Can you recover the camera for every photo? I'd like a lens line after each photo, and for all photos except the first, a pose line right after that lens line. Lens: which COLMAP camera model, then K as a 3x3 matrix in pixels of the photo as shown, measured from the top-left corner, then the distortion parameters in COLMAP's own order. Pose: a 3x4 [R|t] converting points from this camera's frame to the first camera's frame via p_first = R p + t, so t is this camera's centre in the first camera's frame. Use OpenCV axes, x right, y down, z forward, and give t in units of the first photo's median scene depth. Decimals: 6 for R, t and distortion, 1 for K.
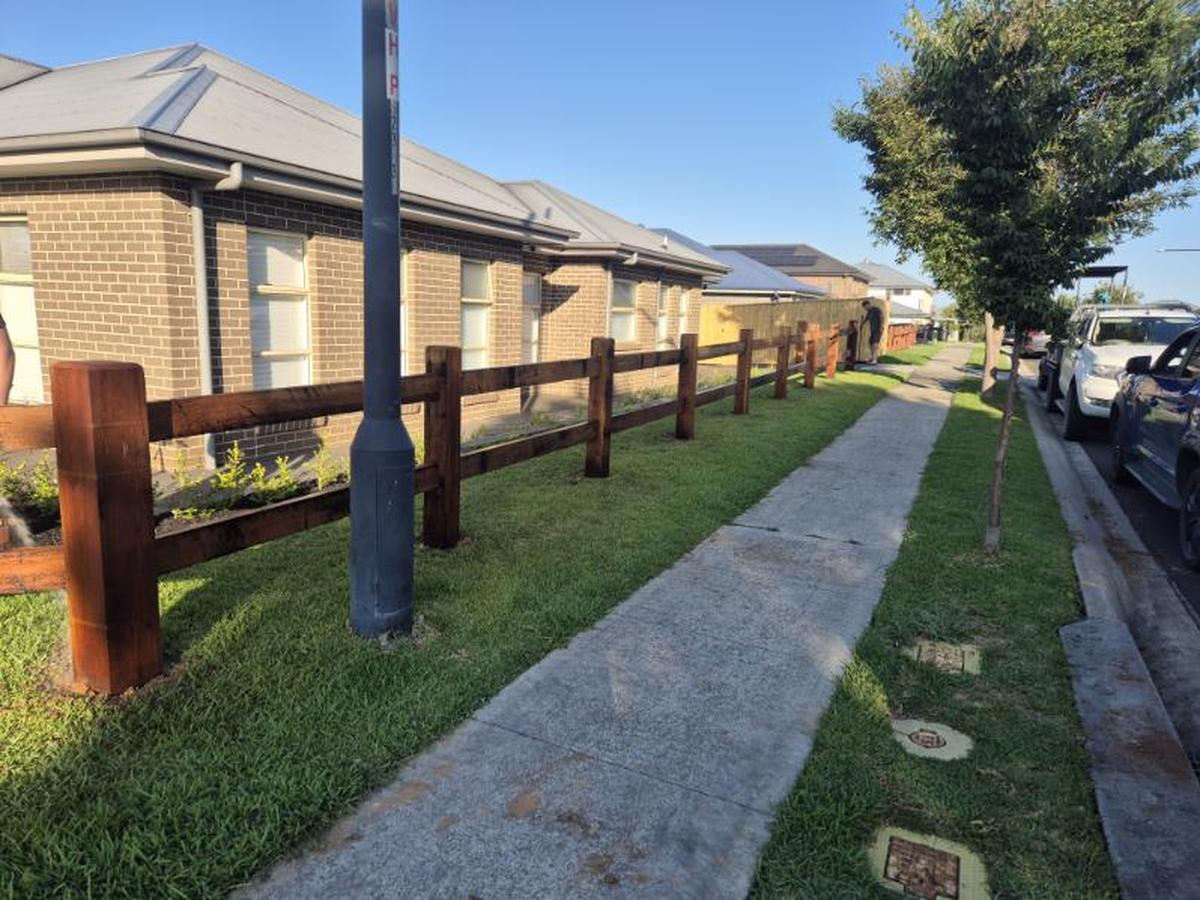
lens RADIAL K [[765.6, 0, 595.8], [0, 765.6, 426.2], [0, 0, 1]] dist [0.080357, -0.070374]
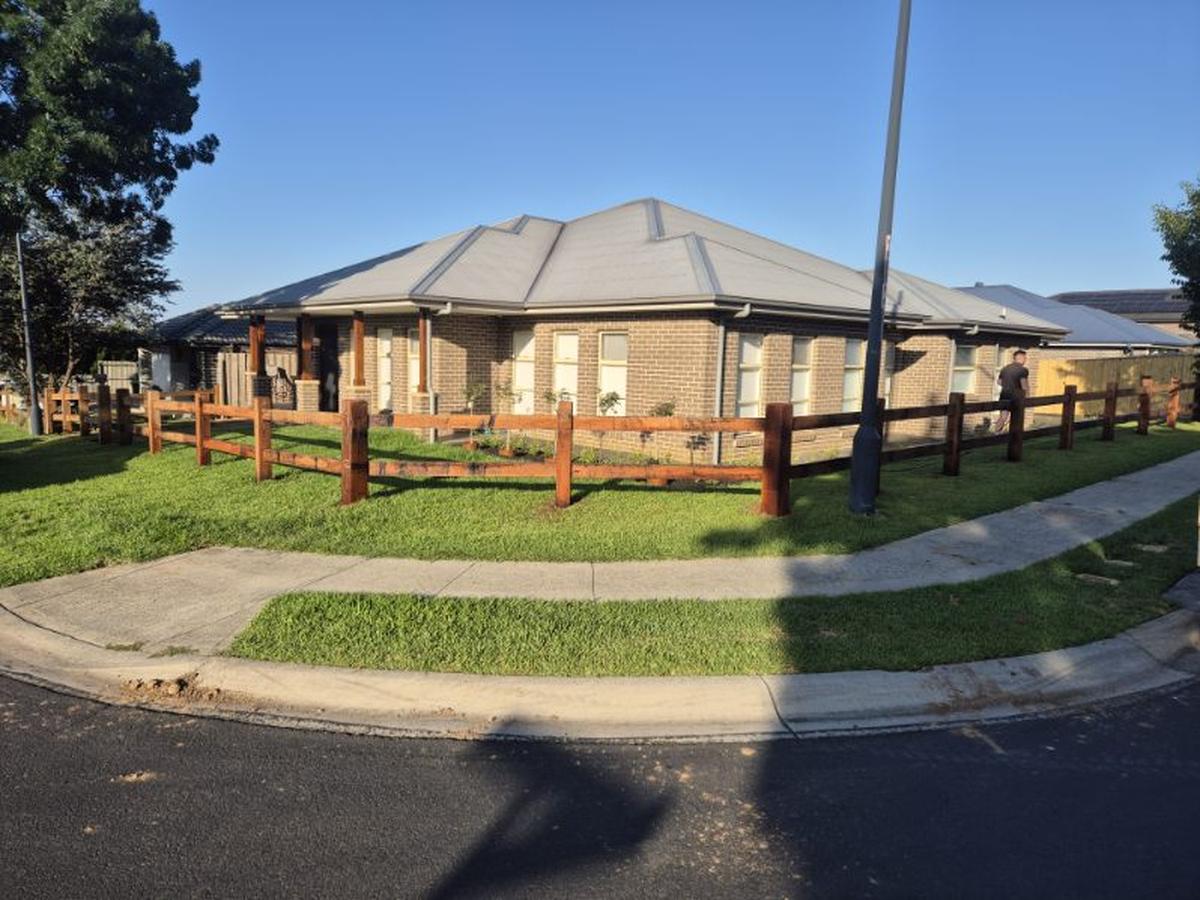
lens RADIAL K [[765.6, 0, 595.8], [0, 765.6, 426.2], [0, 0, 1]] dist [0.080357, -0.070374]
pose [[0.922578, 0.019468, -0.385319, -0.034147], [-0.044354, 0.997456, -0.055801, 0.047679], [0.383253, 0.068571, 0.921095, -0.471073]]
